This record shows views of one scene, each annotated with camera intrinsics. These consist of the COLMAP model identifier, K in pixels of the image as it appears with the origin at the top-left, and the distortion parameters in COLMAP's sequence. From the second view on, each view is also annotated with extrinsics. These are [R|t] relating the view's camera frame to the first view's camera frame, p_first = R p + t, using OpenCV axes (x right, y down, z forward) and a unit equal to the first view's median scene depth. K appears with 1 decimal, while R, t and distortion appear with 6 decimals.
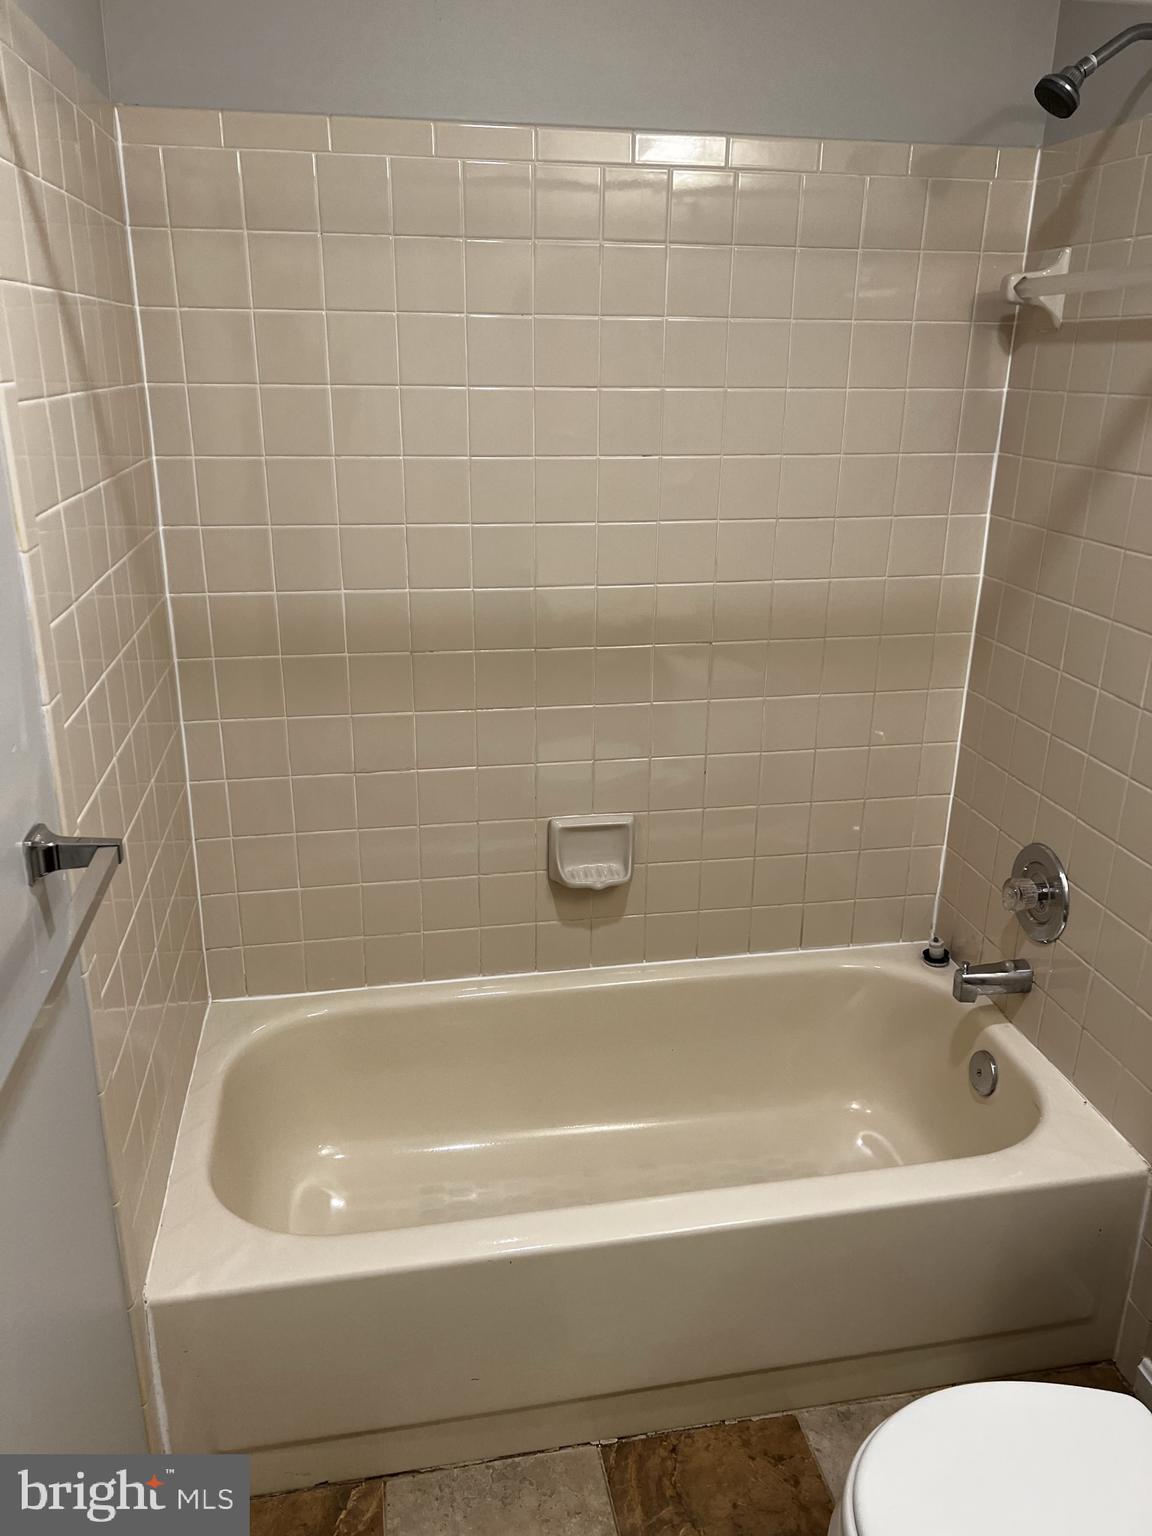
lens RADIAL K [[1160.8, 0, 582.2], [0, 1160.8, 770.7], [0, 0, 1]] dist [0.053749, -0.052333]
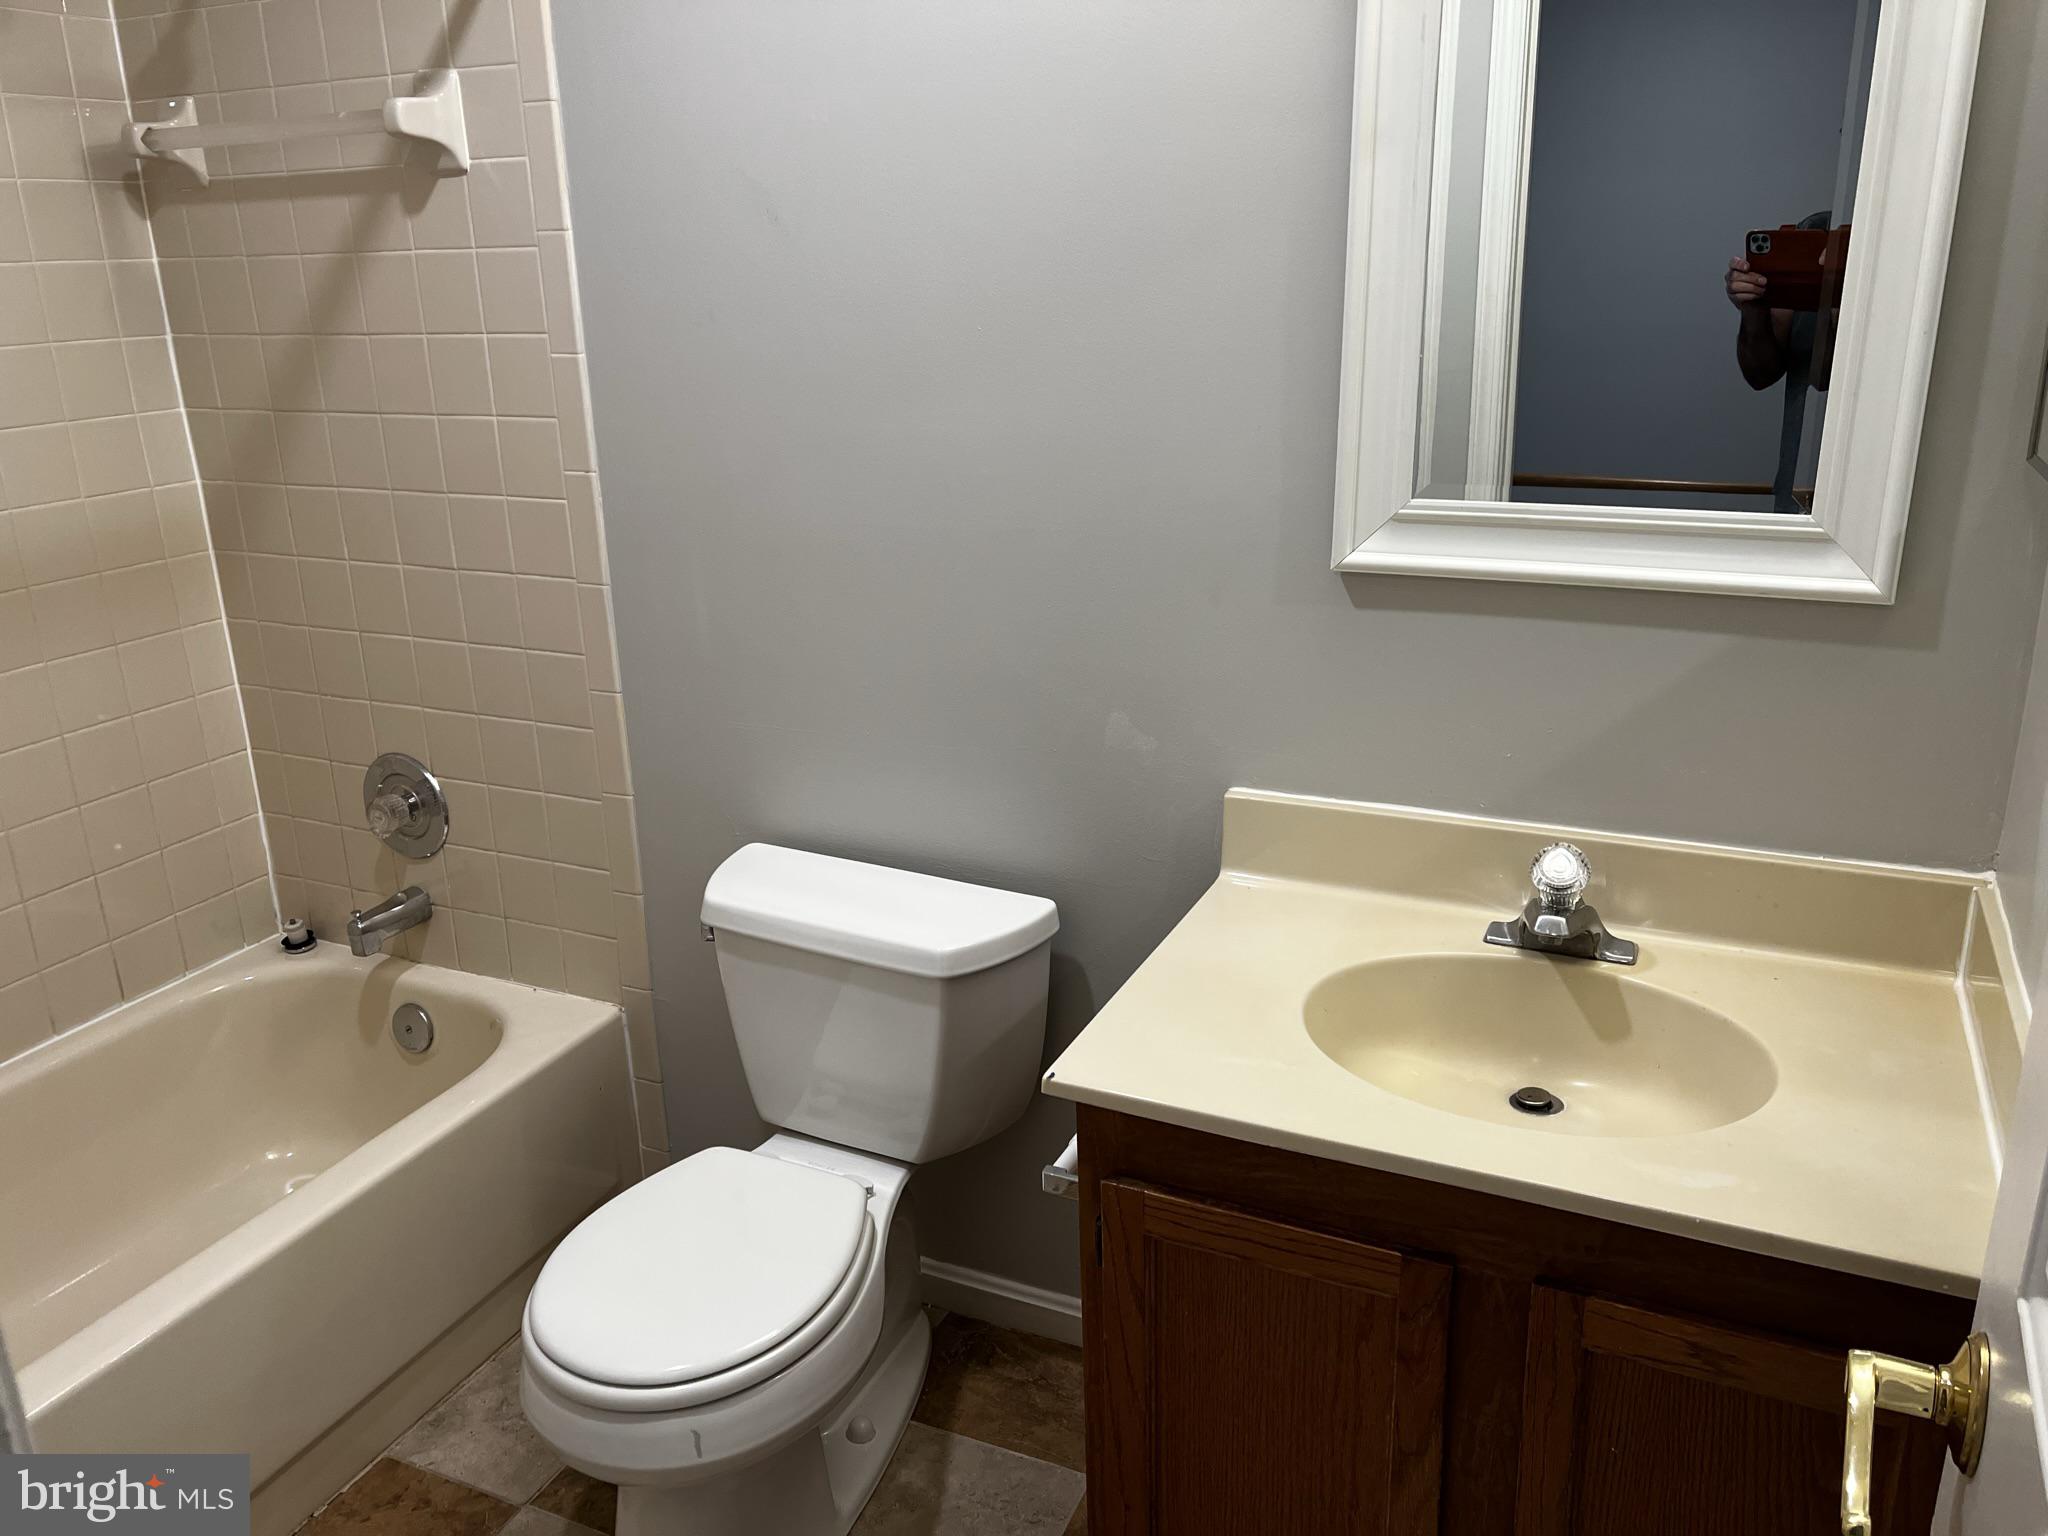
lens RADIAL K [[1547.8, 0, 1024.9], [0, 1547.8, 751.1], [0, 0, 1]] dist [0.053749, -0.052333]
pose [[0.573174, -0.276300, 0.771446, -0.253534], [0.308342, 0.944969, 0.109355, 0.080281], [-0.759208, 0.175190, 0.626827, -0.124652]]
